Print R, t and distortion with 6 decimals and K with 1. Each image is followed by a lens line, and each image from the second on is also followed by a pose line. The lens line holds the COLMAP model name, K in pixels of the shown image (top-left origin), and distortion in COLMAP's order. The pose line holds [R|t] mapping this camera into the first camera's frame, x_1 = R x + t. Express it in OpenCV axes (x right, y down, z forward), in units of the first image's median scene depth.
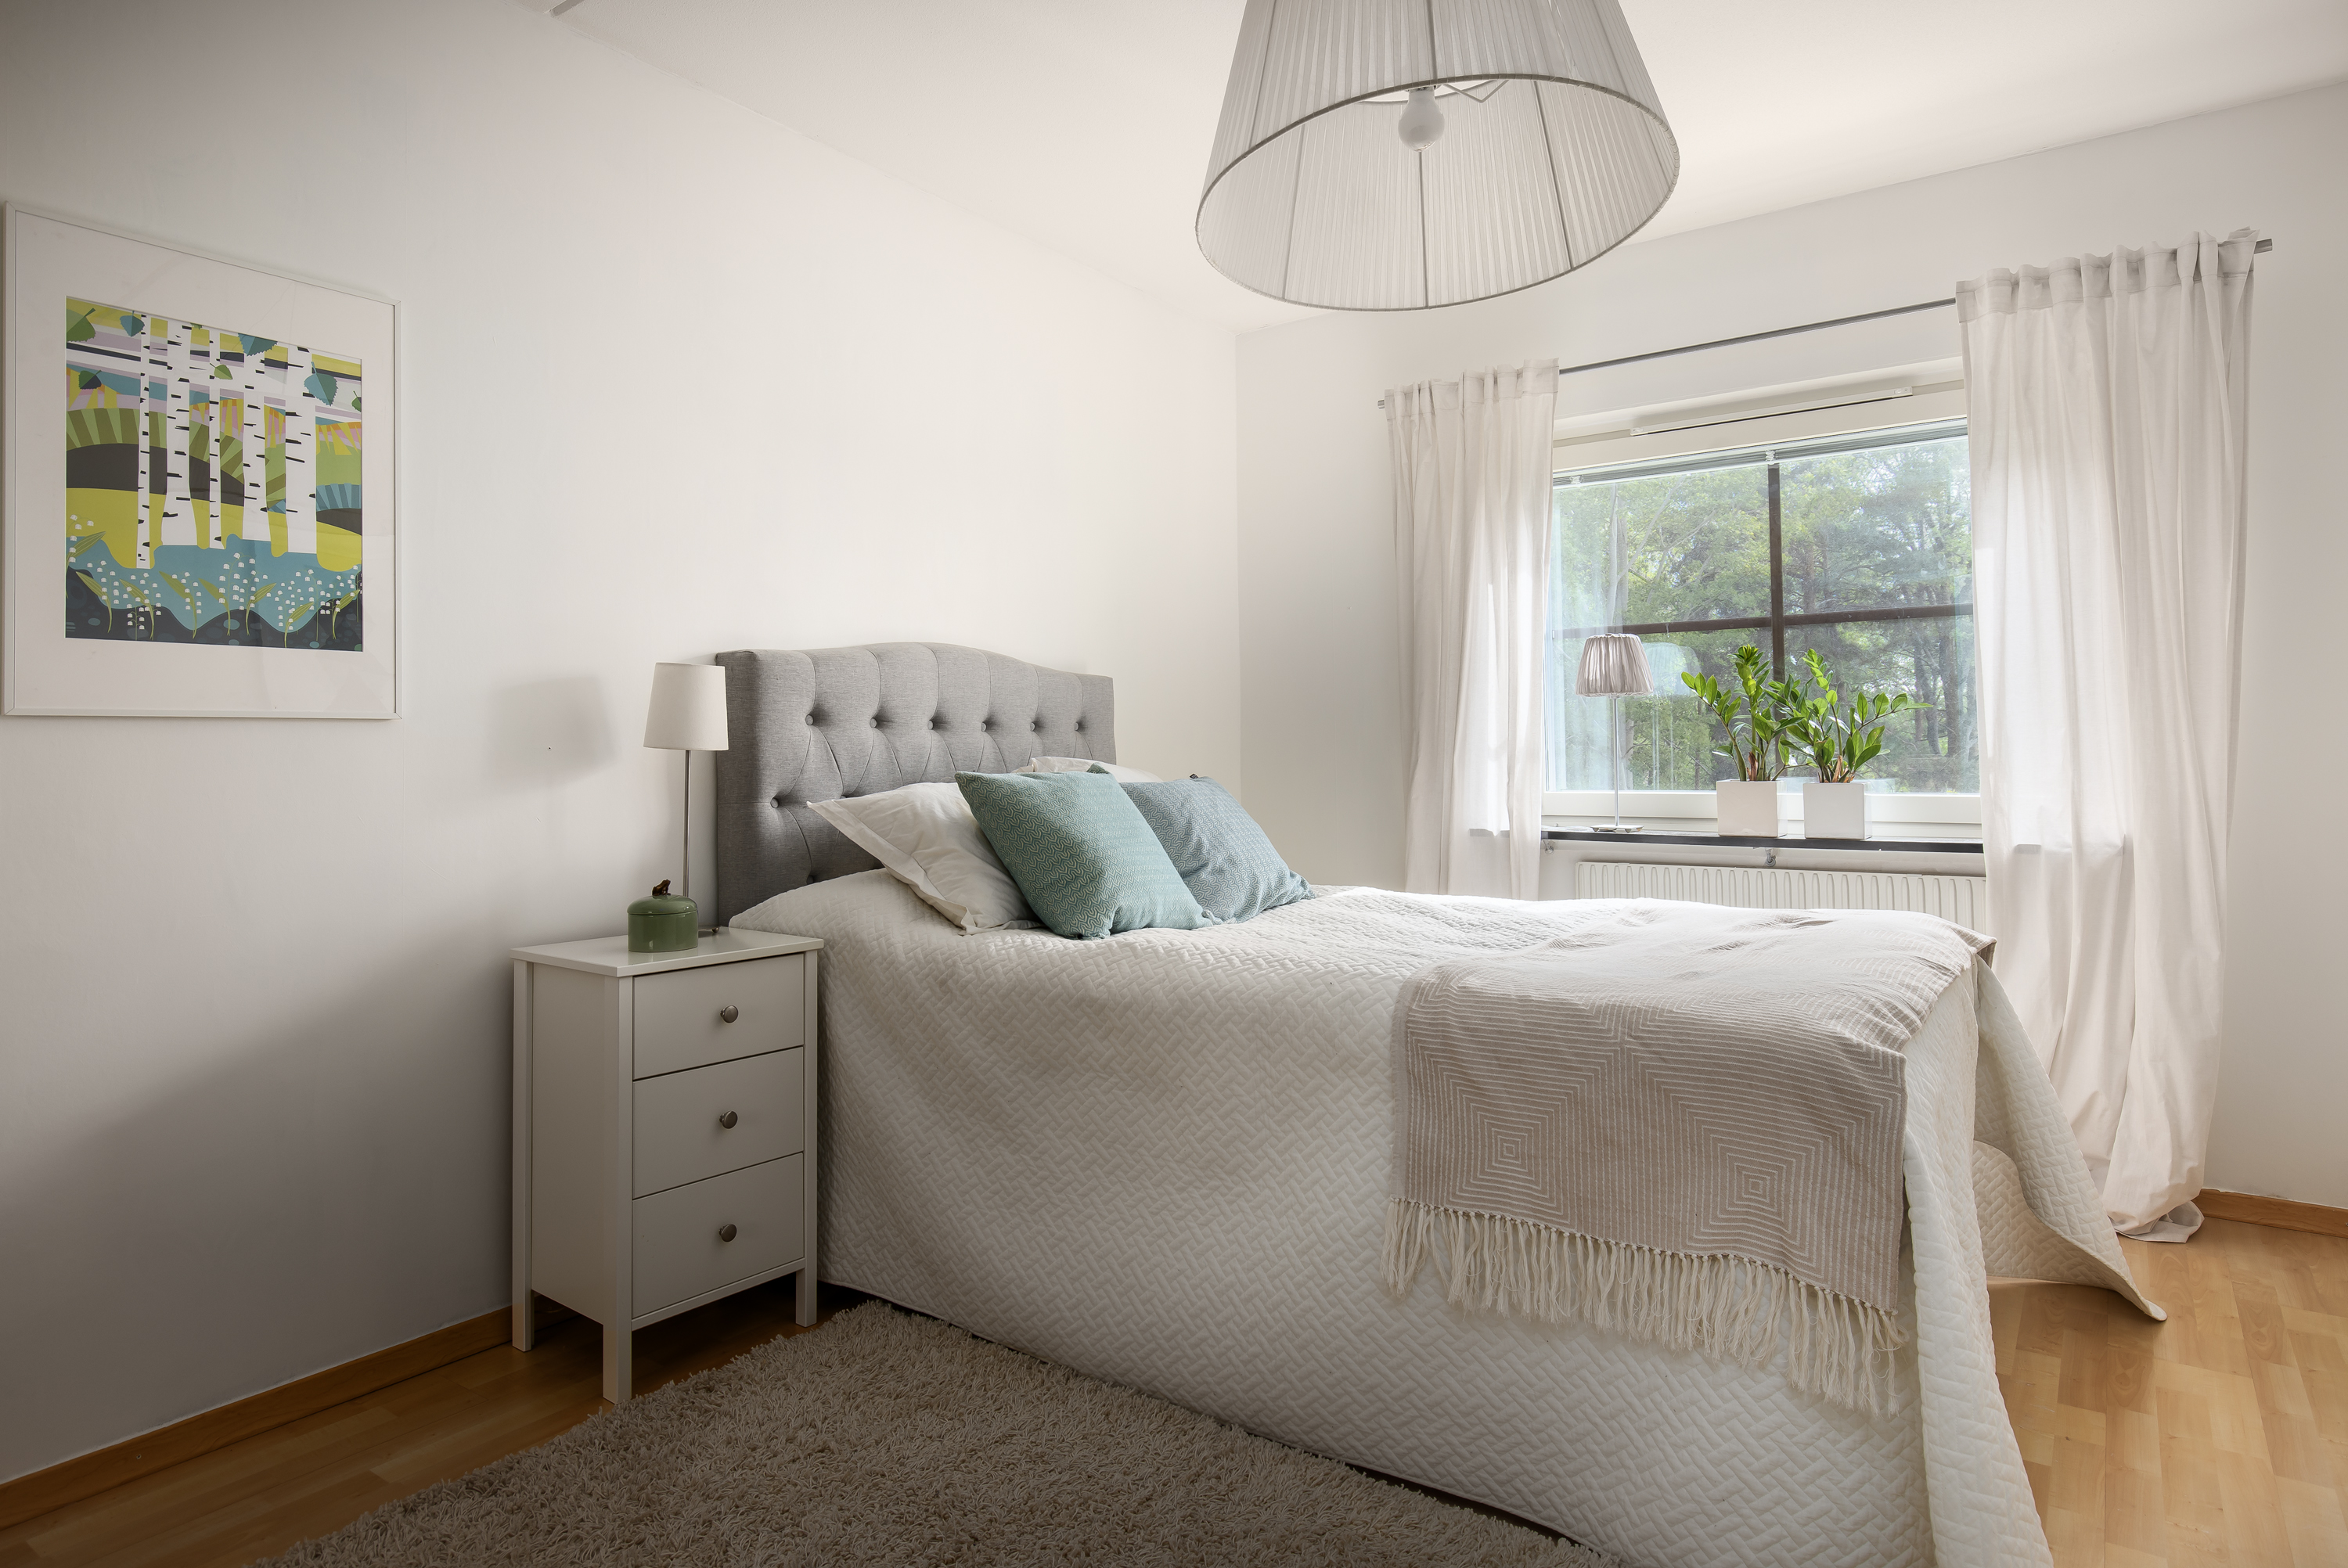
lens RADIAL K [[1310.9, 0, 1174.0], [0, 1310.9, 784.0], [0, 0, 1]] dist [0.005088, -0.001625]
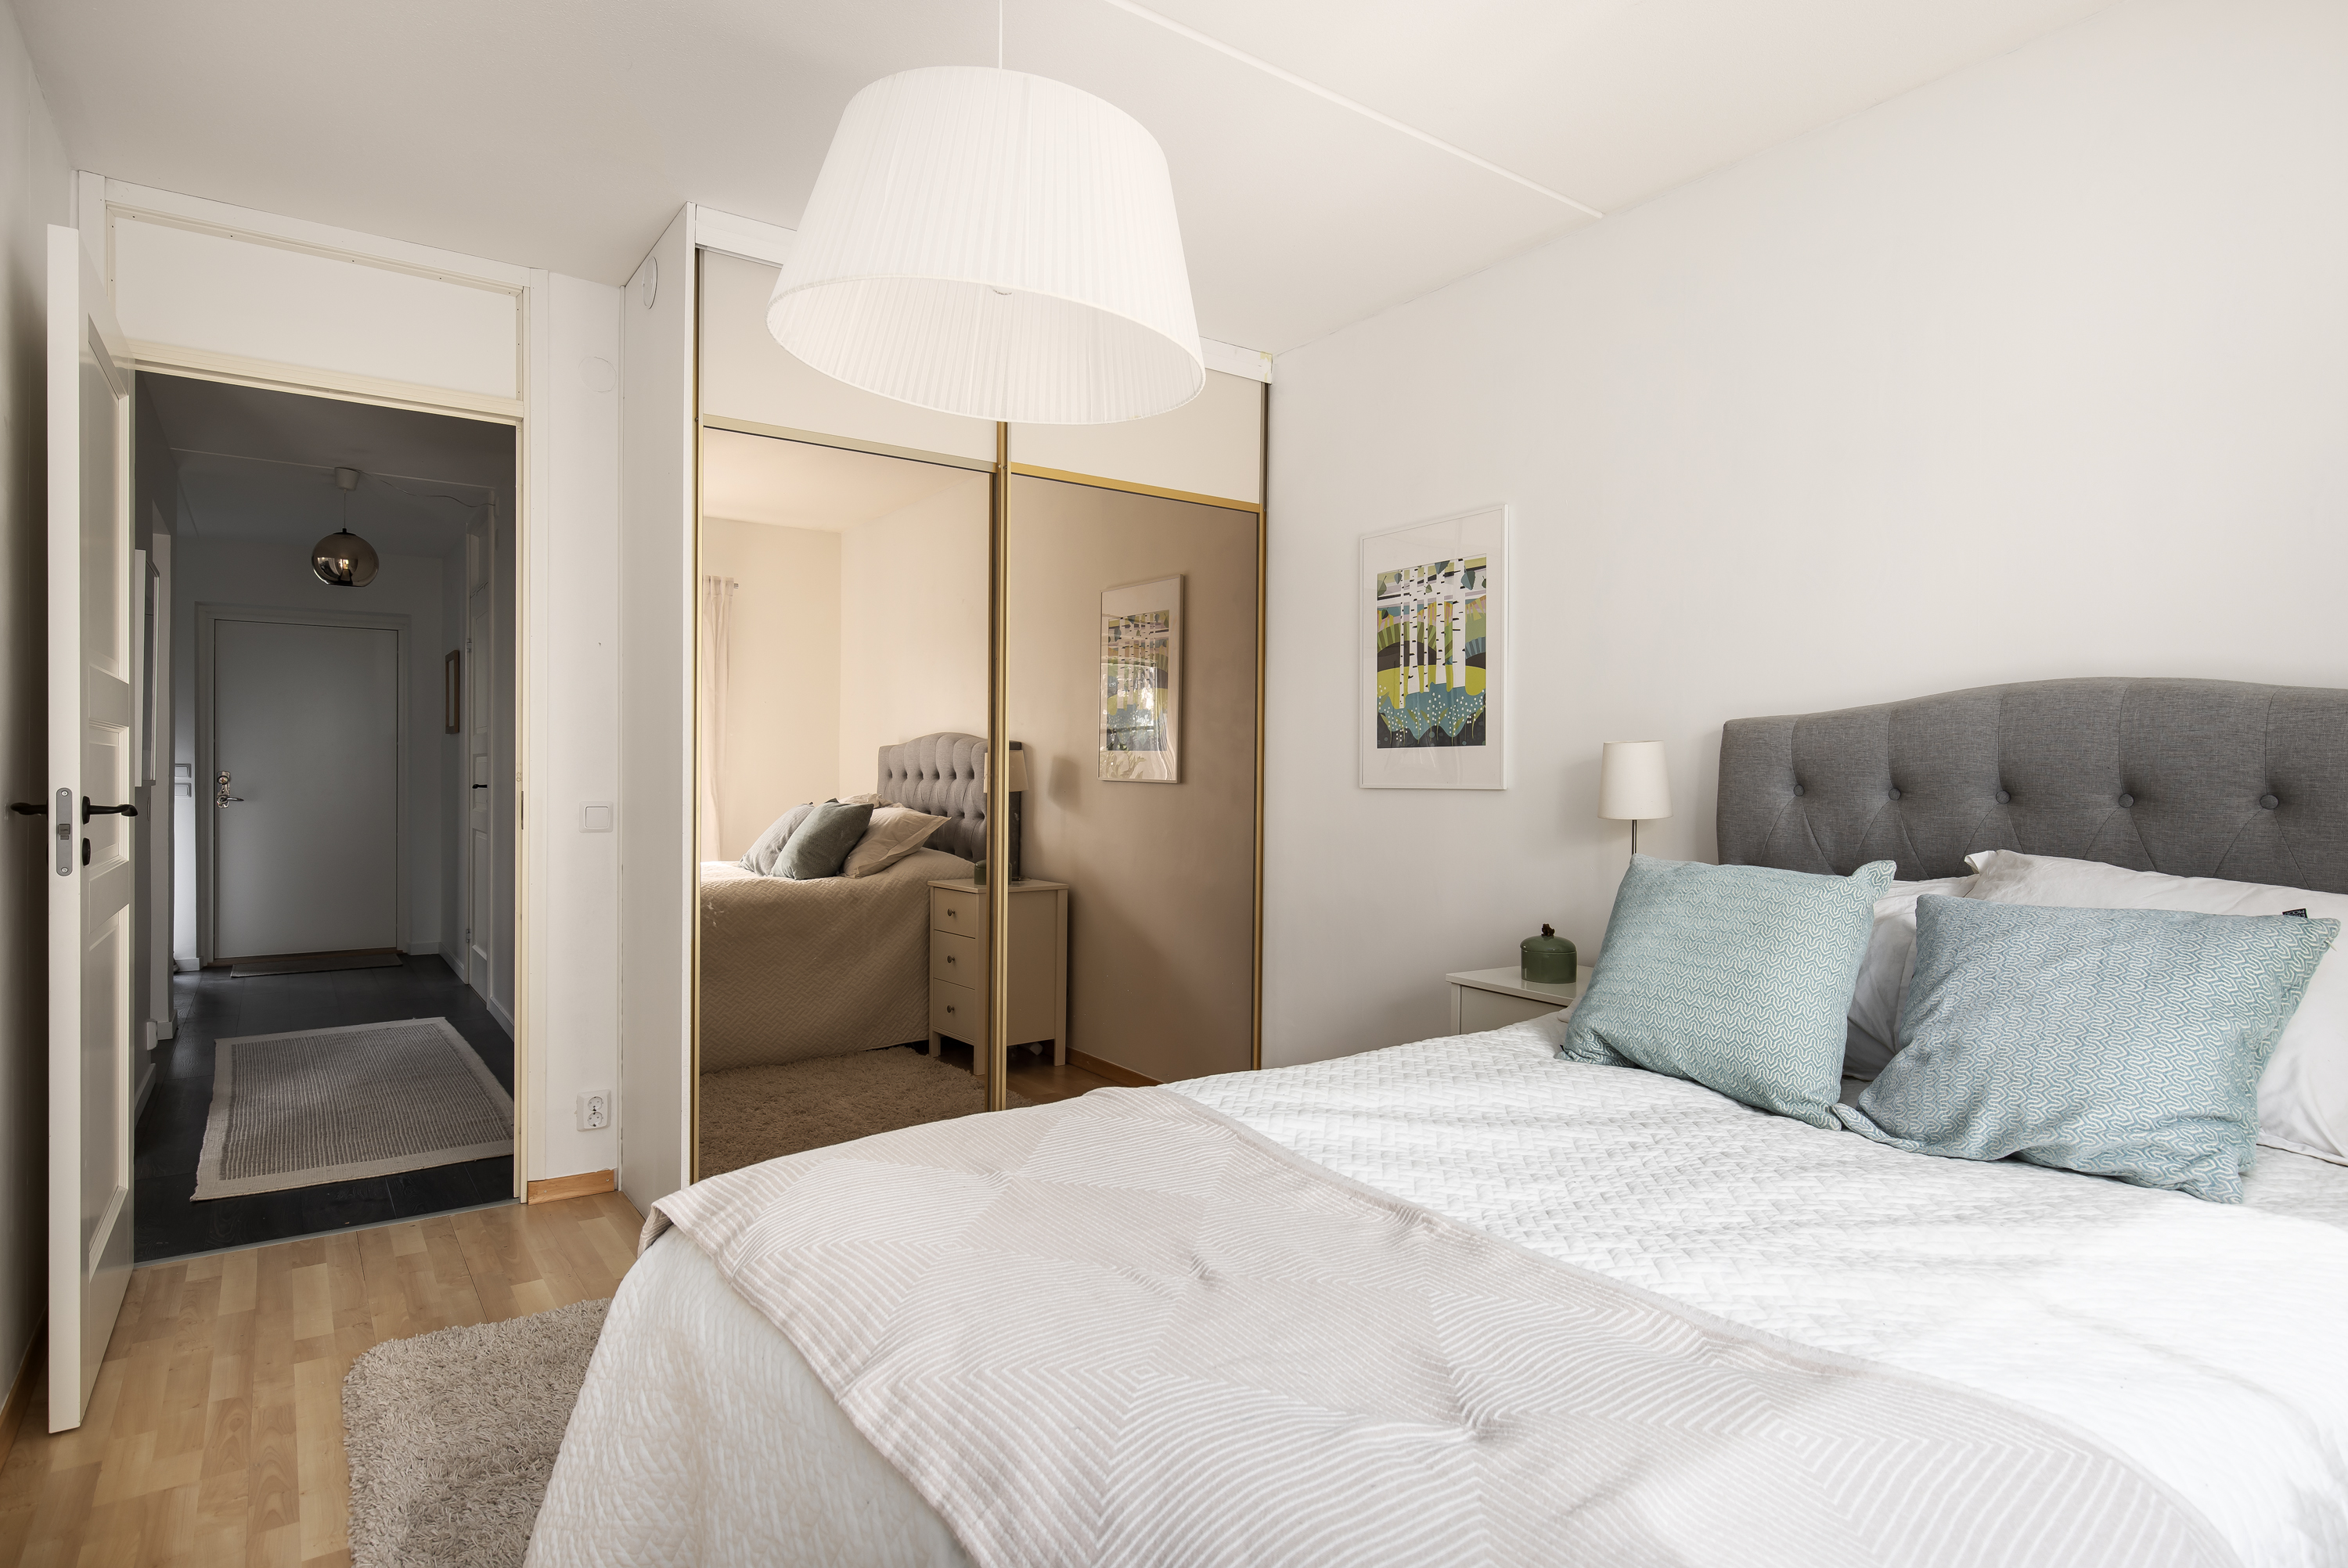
lens RADIAL K [[1310.9, 0, 1174.0], [0, 1310.9, 784.0], [0, 0, 1]] dist [0.005088, -0.001625]
pose [[-0.321254, 0.015366, -0.946868, 0.995165], [-0.022207, 0.999471, 0.023754, -0.090227], [0.946733, 0.028658, -0.320743, 1.222083]]
